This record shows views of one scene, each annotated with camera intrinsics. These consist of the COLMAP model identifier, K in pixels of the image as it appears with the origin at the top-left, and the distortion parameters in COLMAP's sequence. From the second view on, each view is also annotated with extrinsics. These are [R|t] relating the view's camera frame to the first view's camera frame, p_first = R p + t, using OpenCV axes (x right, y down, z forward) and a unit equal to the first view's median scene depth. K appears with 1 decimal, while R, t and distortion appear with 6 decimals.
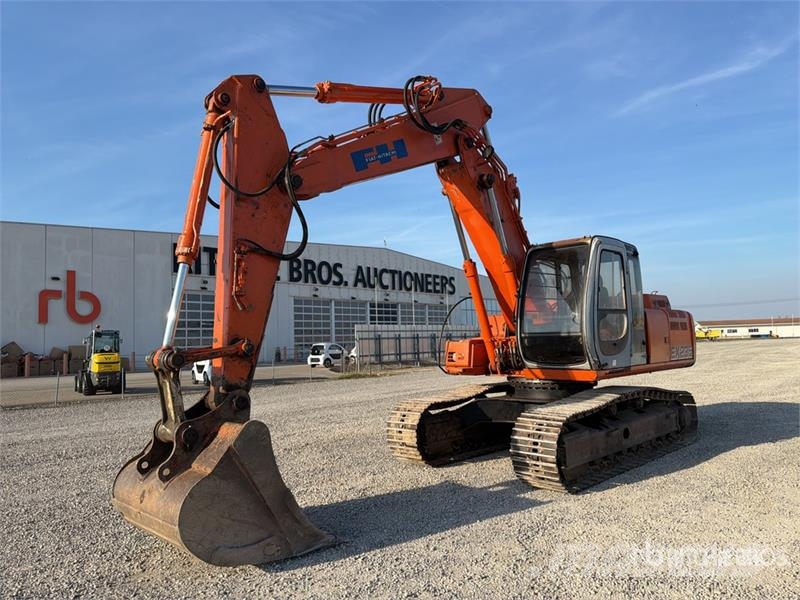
lens RADIAL K [[569.0, 0, 400.5], [0, 569.0, 299.3], [0, 0, 1]] dist [0.150173, -0.236533]
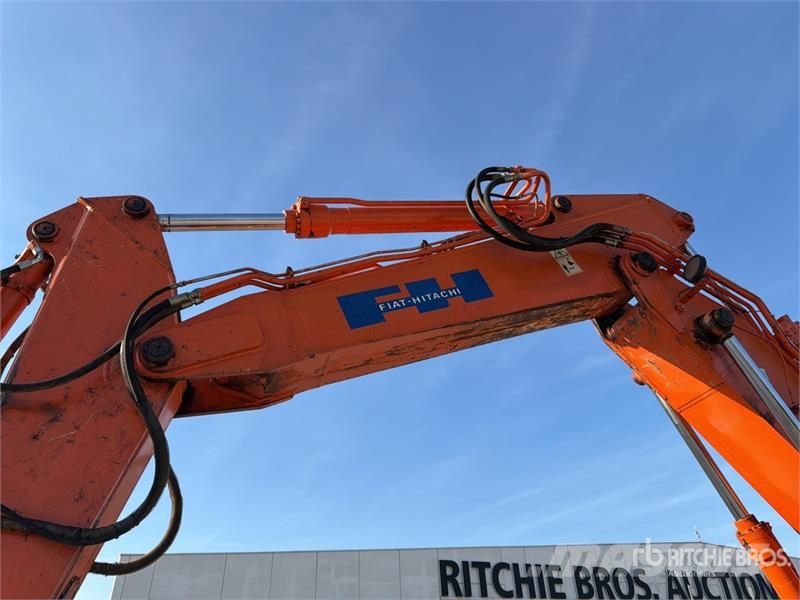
lens RADIAL K [[570.9, 0, 394.8], [0, 570.9, 296.4], [0, 0, 1]] dist [0.029893, -0.041461]
pose [[0.873073, -0.275736, -0.402135, 0.027920], [0.039592, 0.862109, -0.505173, -0.001791], [0.485979, 0.425132, 0.763602, 0.122559]]
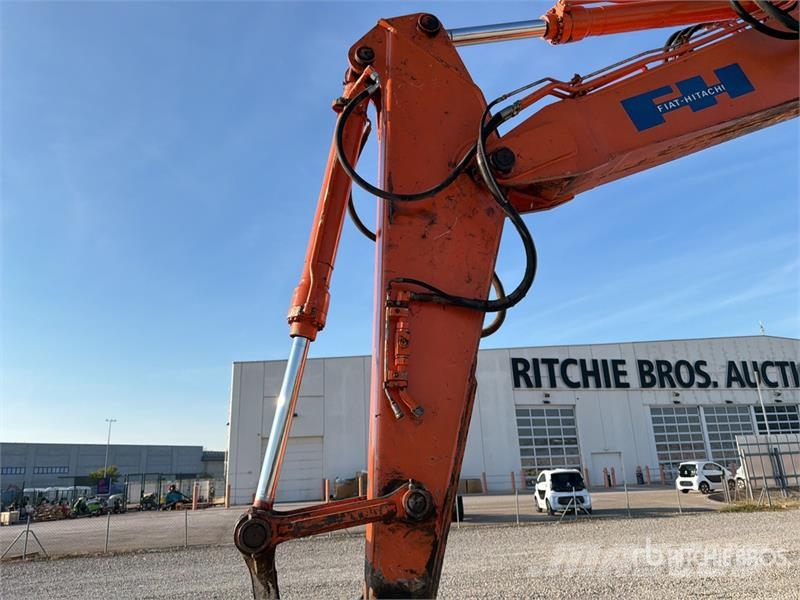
lens RADIAL K [[573.9, 0, 400.1], [0, 573.9, 304.3], [0, 0, 1]] dist [0.045296, -0.056029]
pose [[0.823727, -0.165671, -0.542243, 0.000263], [0.061521, 0.976828, -0.204991, 0.003641], [0.563640, 0.135498, 0.814832, 0.091058]]
